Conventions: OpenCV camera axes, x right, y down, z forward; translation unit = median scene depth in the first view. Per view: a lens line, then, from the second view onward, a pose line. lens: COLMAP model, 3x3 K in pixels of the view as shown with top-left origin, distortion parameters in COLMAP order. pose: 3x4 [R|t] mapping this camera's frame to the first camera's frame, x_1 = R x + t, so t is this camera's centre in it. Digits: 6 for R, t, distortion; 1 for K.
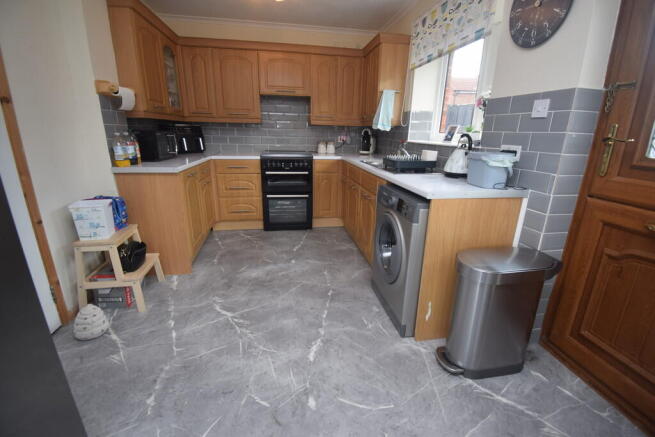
lens RADIAL K [[286.0, 0, 330.4], [0, 286.0, 216.4], [0, 0, 1]] dist [0.016307, -0.026228]
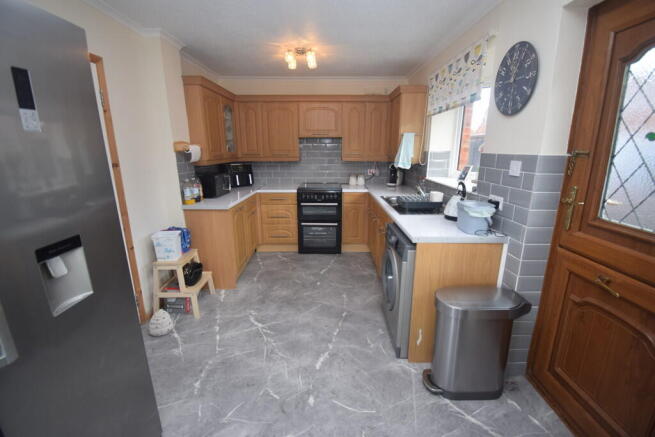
lens RADIAL K [[286.0, 0, 330.4], [0, 286.0, 216.4], [0, 0, 1]] dist [0.016307, -0.026228]
pose [[0.985324, 0.020537, -0.169453, 0.163663], [-0.029661, 0.998233, -0.051487, -0.083413], [0.168096, 0.055757, 0.984193, -0.222065]]
